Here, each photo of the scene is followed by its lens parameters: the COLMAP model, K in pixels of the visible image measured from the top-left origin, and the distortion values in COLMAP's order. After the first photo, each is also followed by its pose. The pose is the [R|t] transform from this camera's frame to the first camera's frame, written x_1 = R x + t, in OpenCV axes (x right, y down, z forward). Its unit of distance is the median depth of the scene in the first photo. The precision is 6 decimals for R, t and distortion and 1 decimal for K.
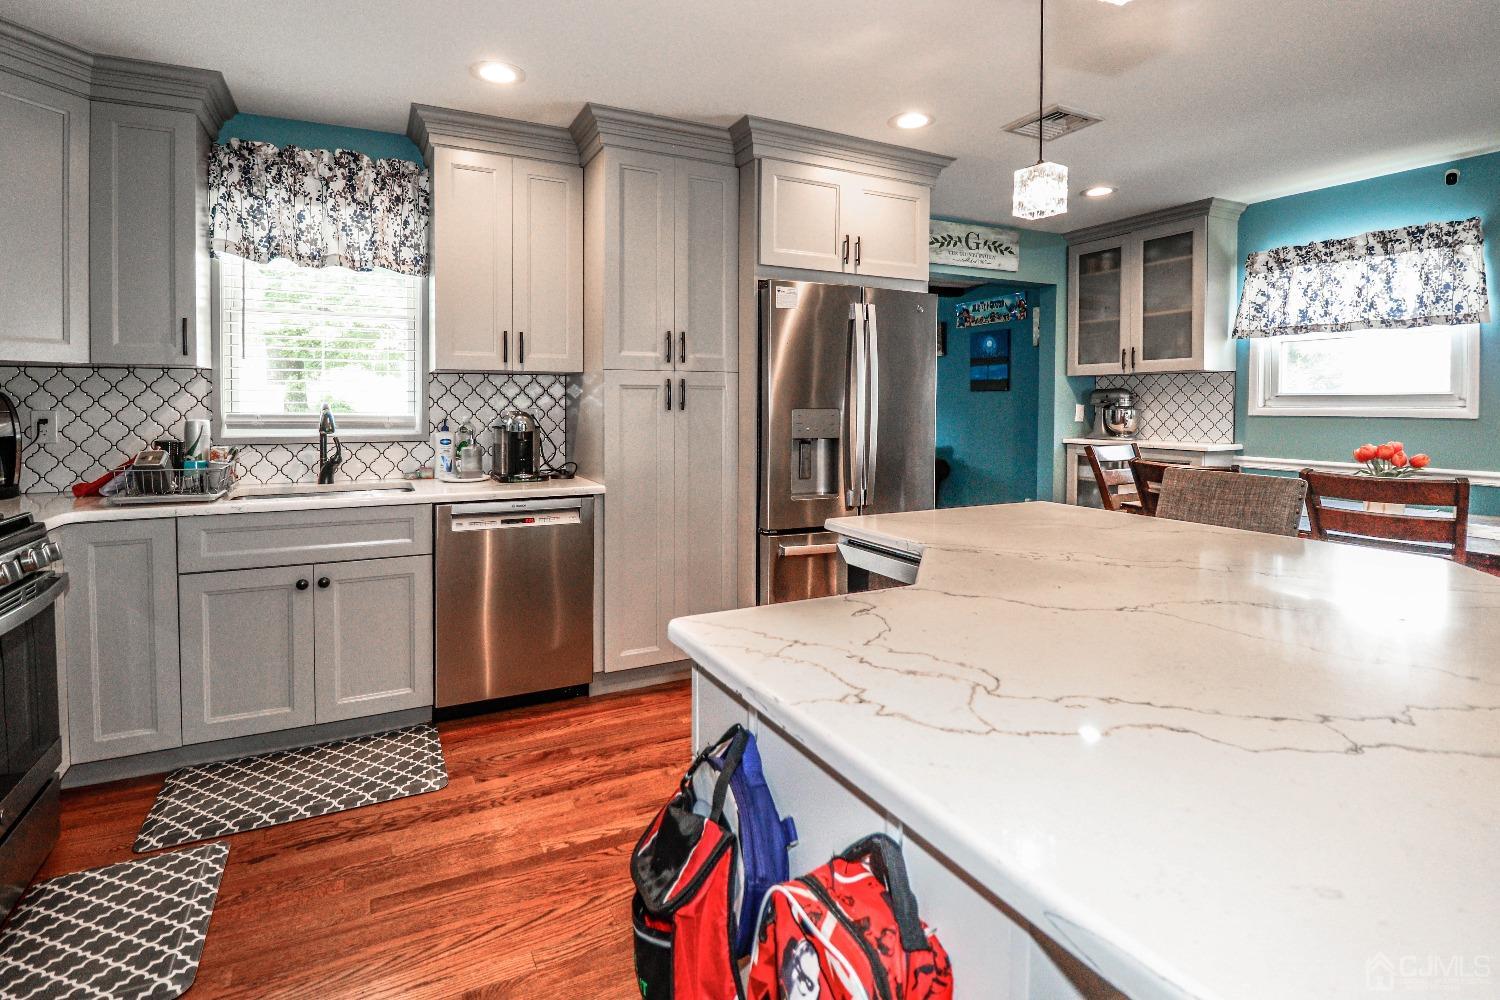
lens RADIAL K [[729.8, 0, 745.8], [0, 729.8, 410.7], [0, 0, 1]] dist [-0.001304, -0.013665]
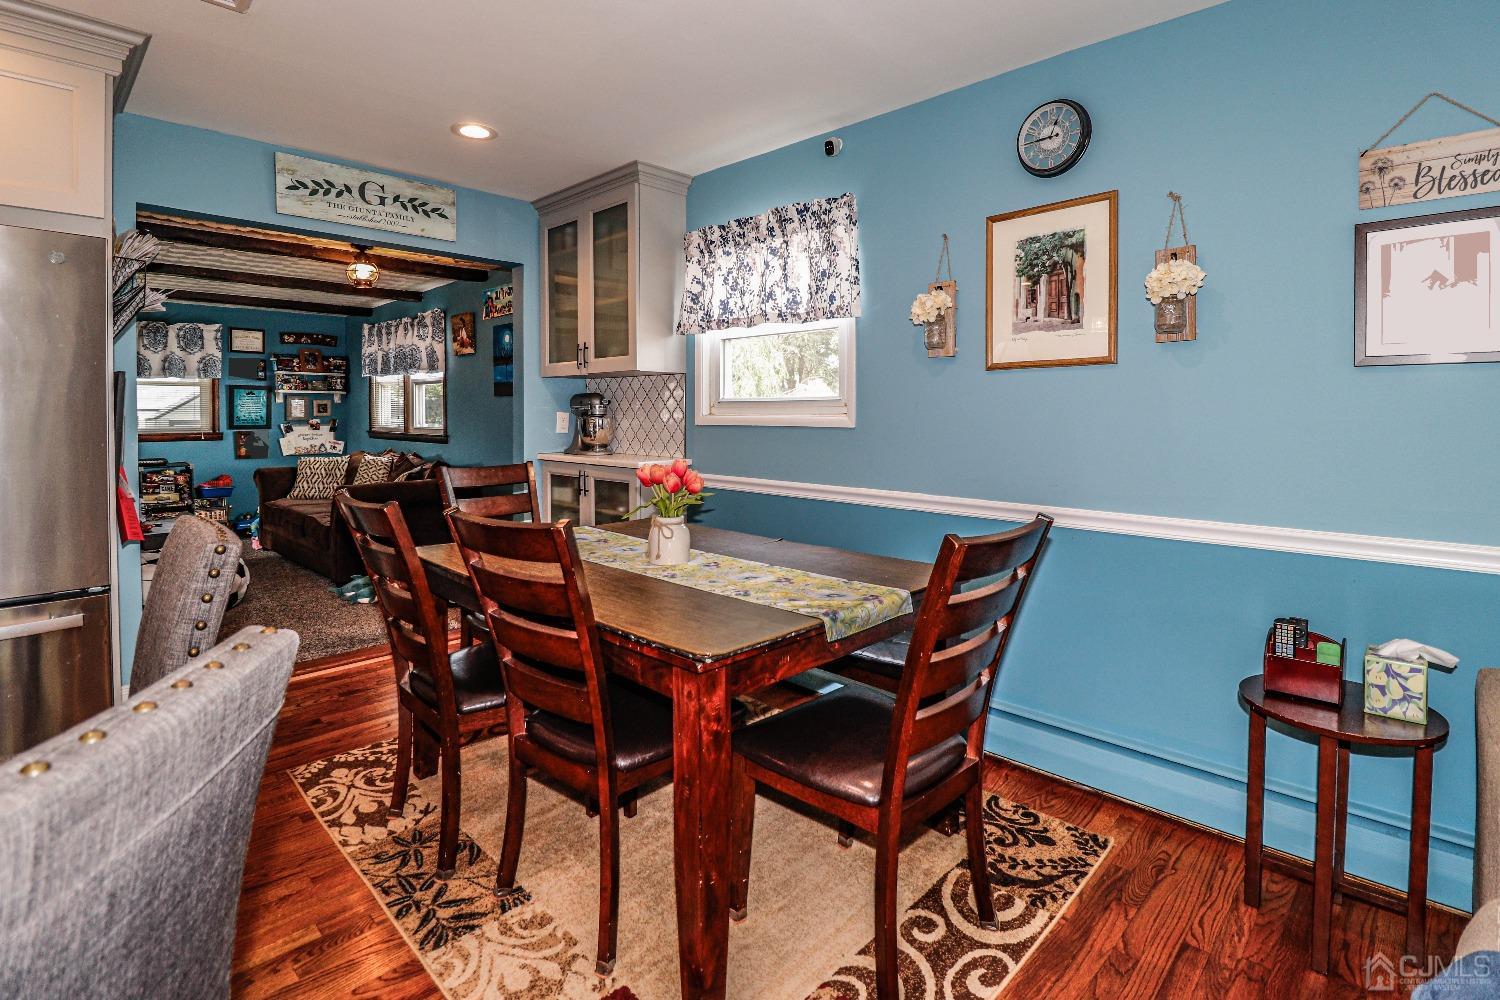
lens RADIAL K [[749.5, 0, 797.6], [0, 749.5, 425.4], [0, 0, 1]] dist [0.002203, -0.019566]
pose [[0.926630, -0.005796, 0.375930, 0.564940], [0.004084, 0.999977, 0.005351, 0.002884], [-0.375953, -0.003423, 0.926633, 0.169508]]
